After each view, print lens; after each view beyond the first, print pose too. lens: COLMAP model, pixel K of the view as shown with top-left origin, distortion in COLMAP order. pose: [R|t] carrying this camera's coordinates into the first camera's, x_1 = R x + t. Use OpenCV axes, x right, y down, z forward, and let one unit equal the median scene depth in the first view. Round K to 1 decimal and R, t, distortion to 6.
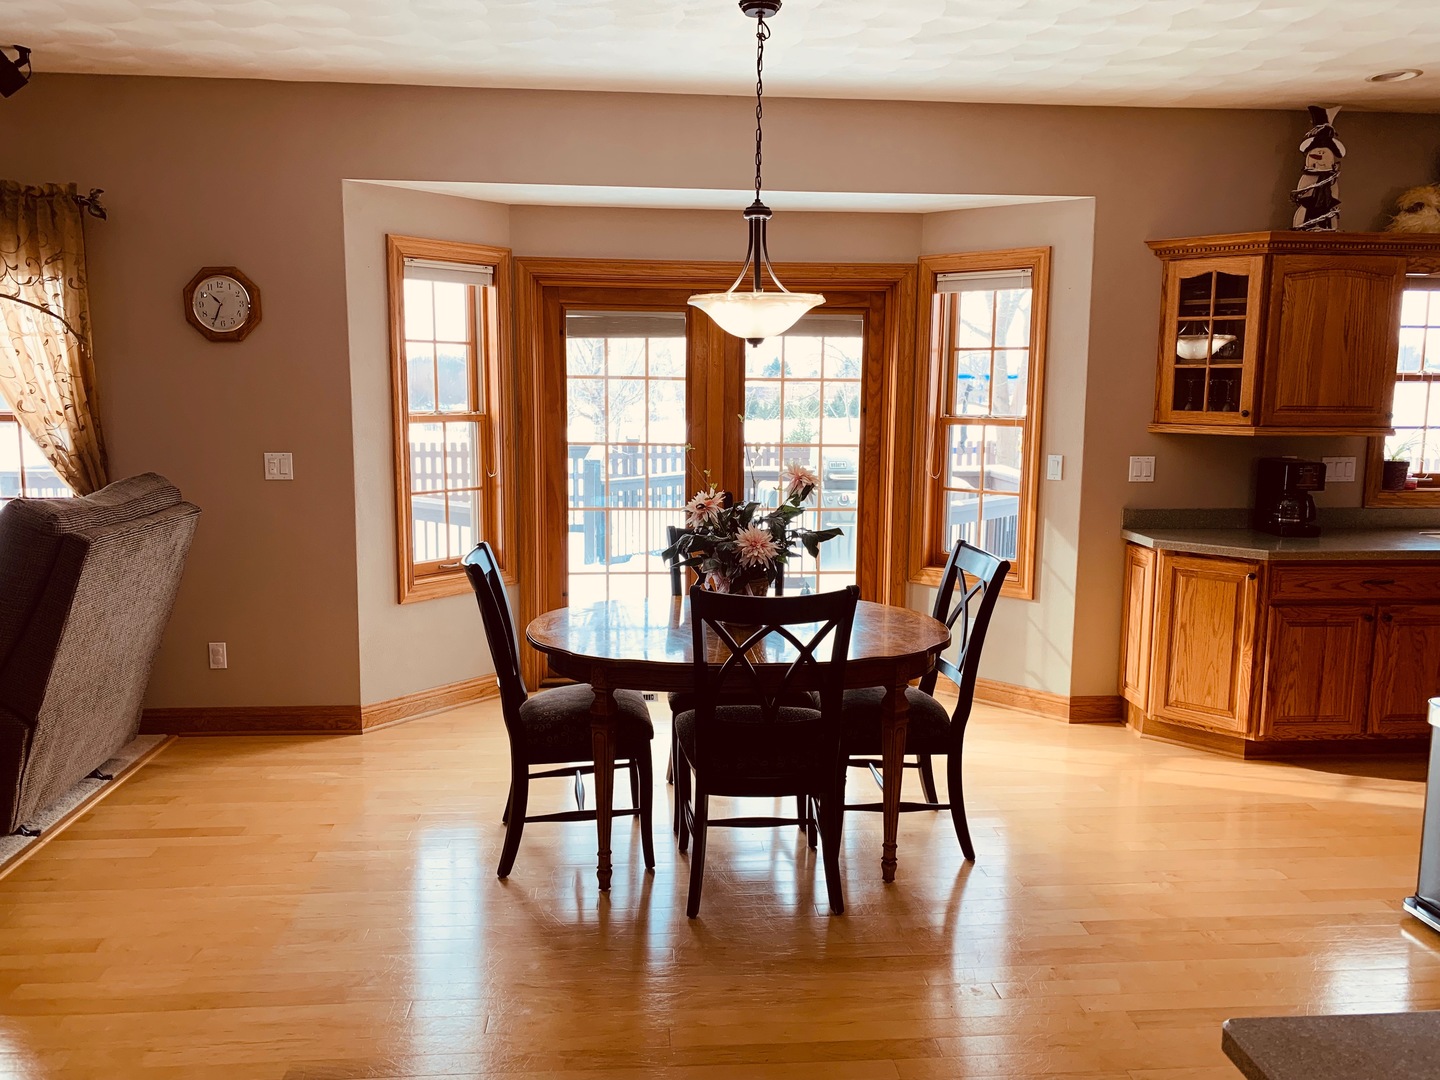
lens RADIAL K [[1095.5, 0, 717.4], [0, 1095.5, 524.4], [0, 0, 1]] dist [0.053055, -0.072255]
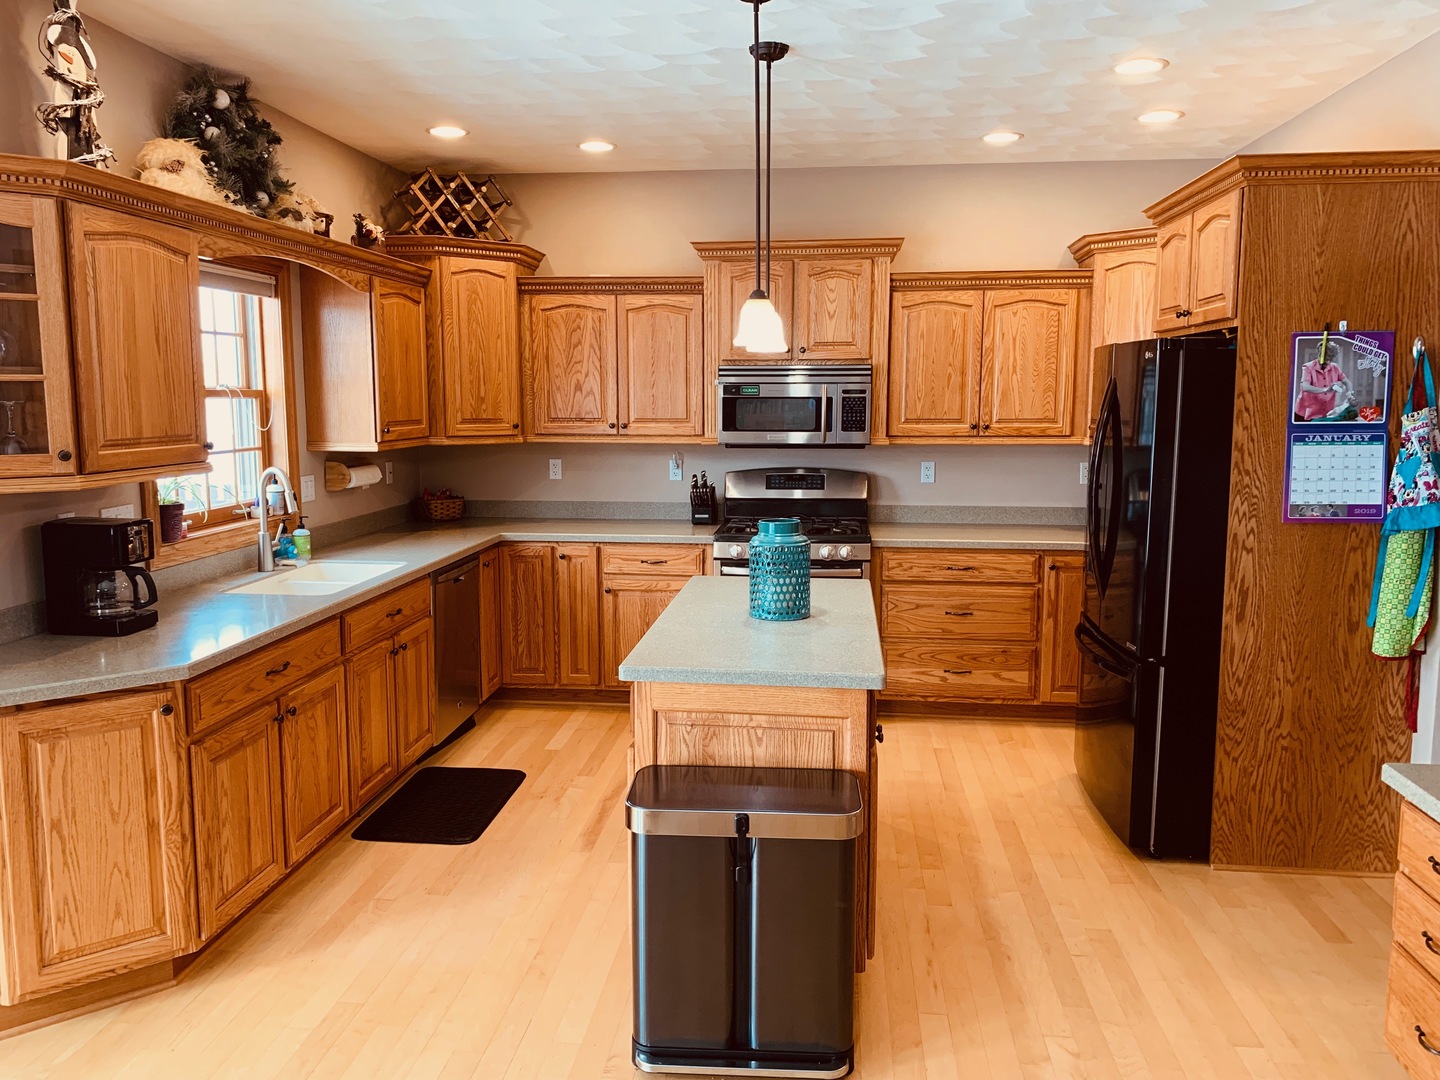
lens RADIAL K [[1095.5, 0, 711.8], [0, 1095.5, 532.9], [0, 0, 1]] dist [0.053055, -0.072255]
pose [[0.181690, -0.133739, 0.974219, -0.062381], [0.131310, 0.985136, 0.110748, -0.079283], [-0.974549, 0.107803, 0.196550, 0.536767]]
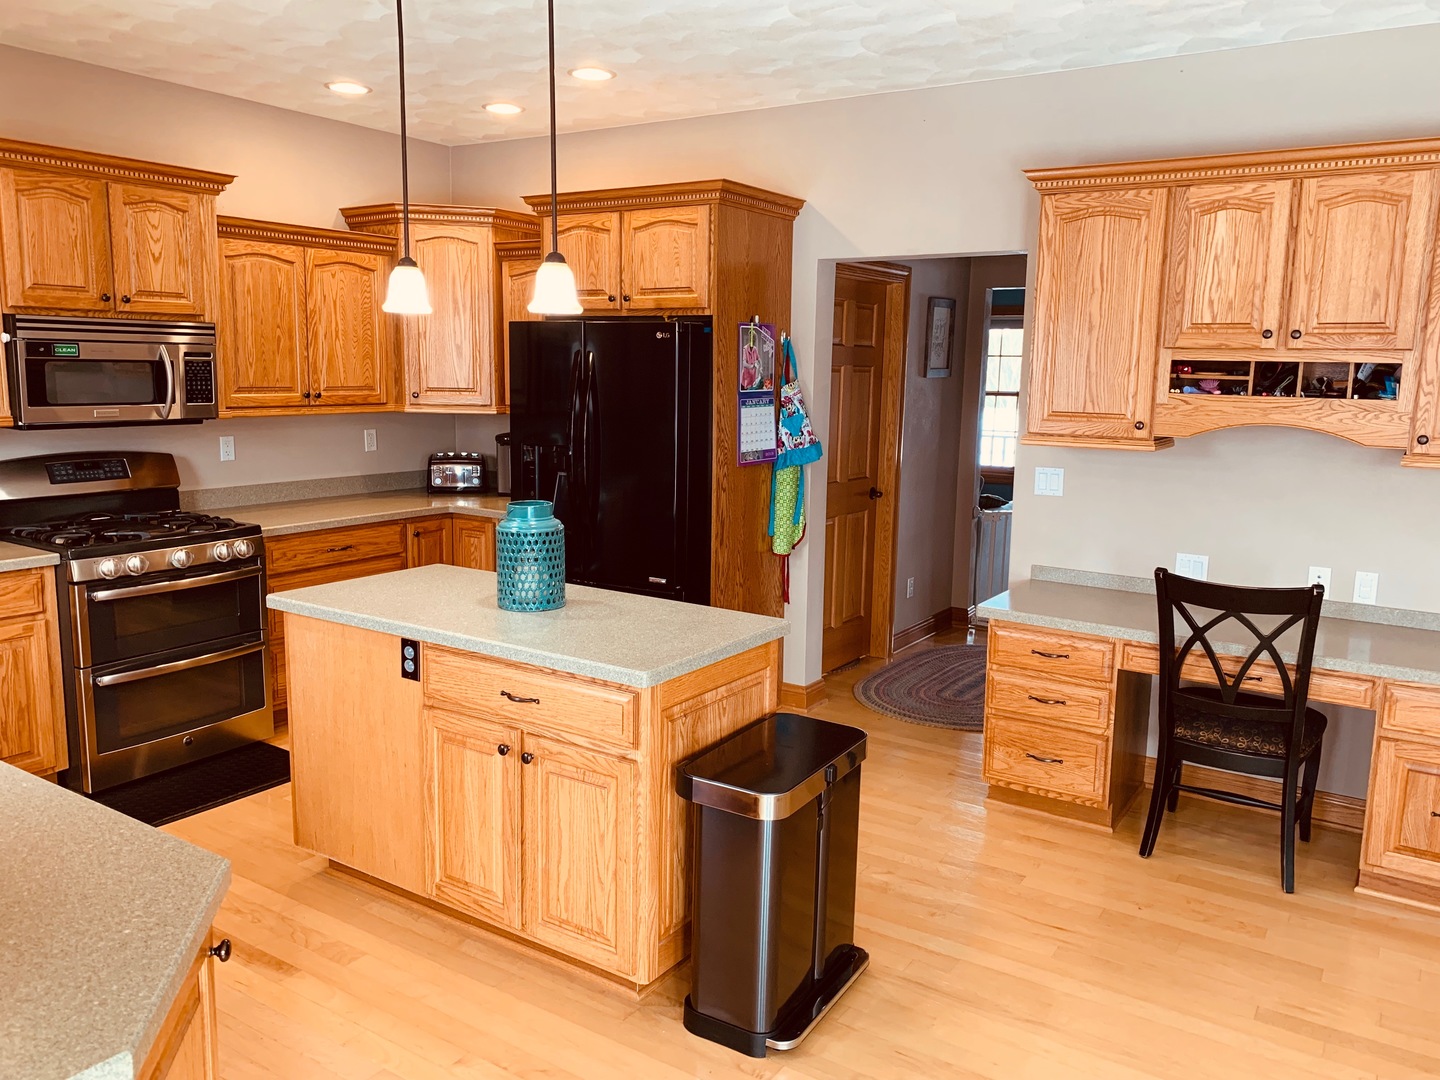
lens RADIAL K [[1095.5, 0, 709.8], [0, 1095.5, 543.7], [0, 0, 1]] dist [0.053055, -0.072255]
pose [[-0.792646, -0.121748, 0.597403, 0.166627], [0.055167, 0.961517, 0.269149, -0.154212], [-0.607181, 0.246297, -0.755426, 1.095901]]
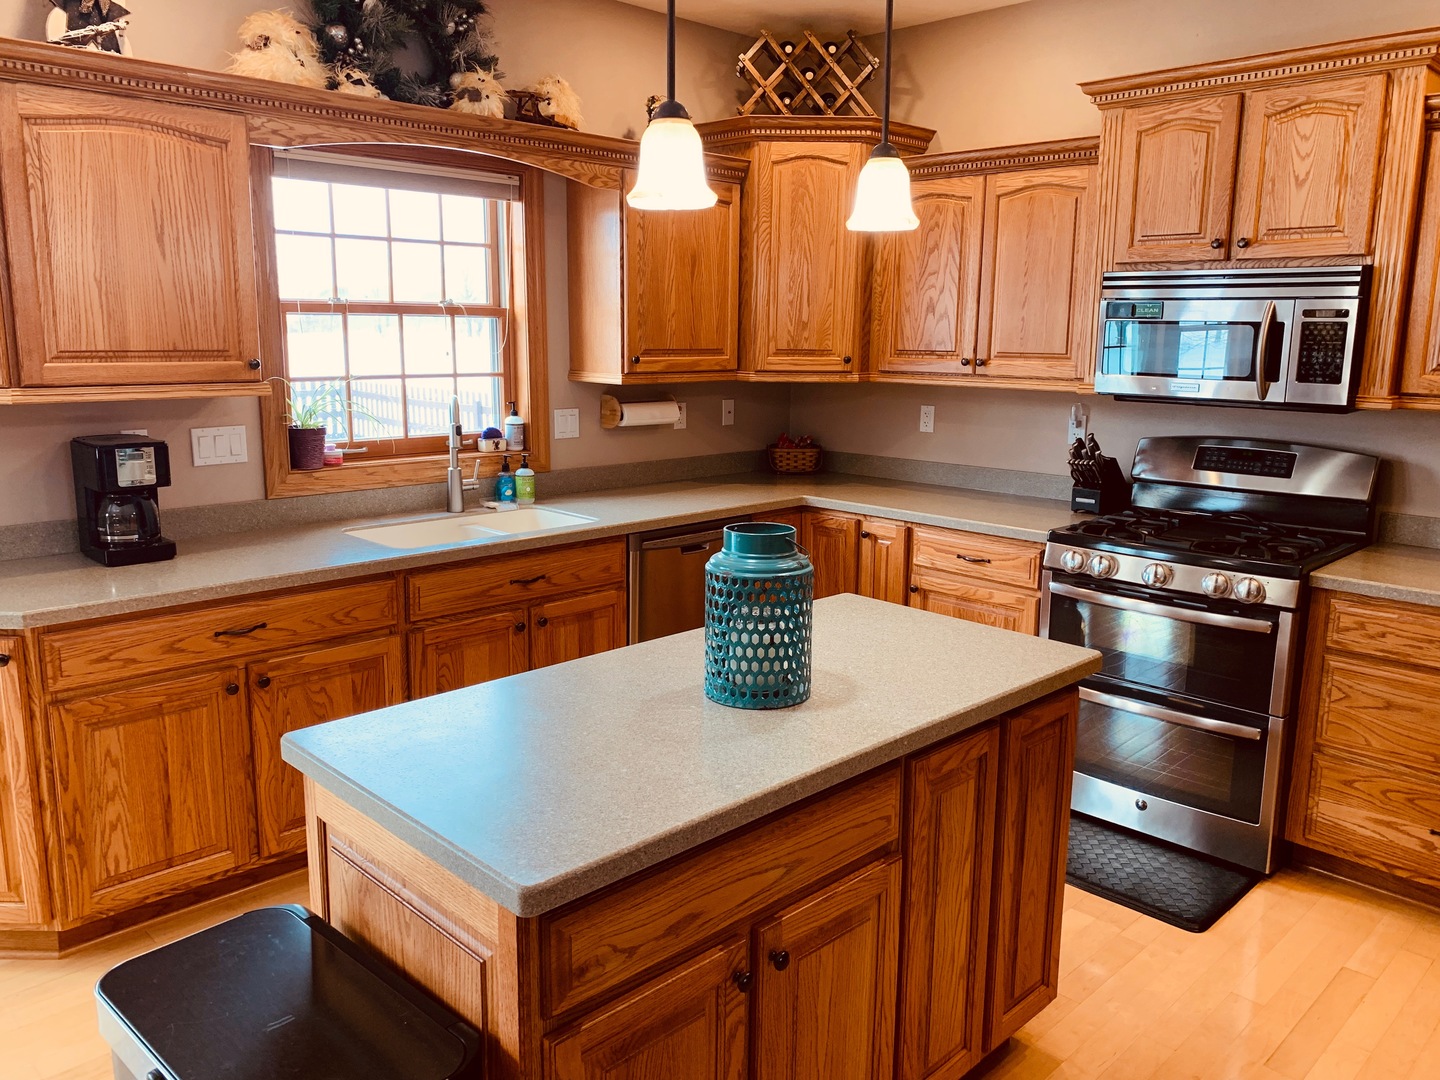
lens RADIAL K [[1095.5, 0, 727.1], [0, 1095.5, 527.3], [0, 0, 1]] dist [0.053055, -0.072255]
pose [[0.756456, -0.116697, 0.643549, 0.392817], [0.081068, 0.993095, 0.084790, -0.035611], [-0.649001, -0.011969, 0.760694, 0.326481]]
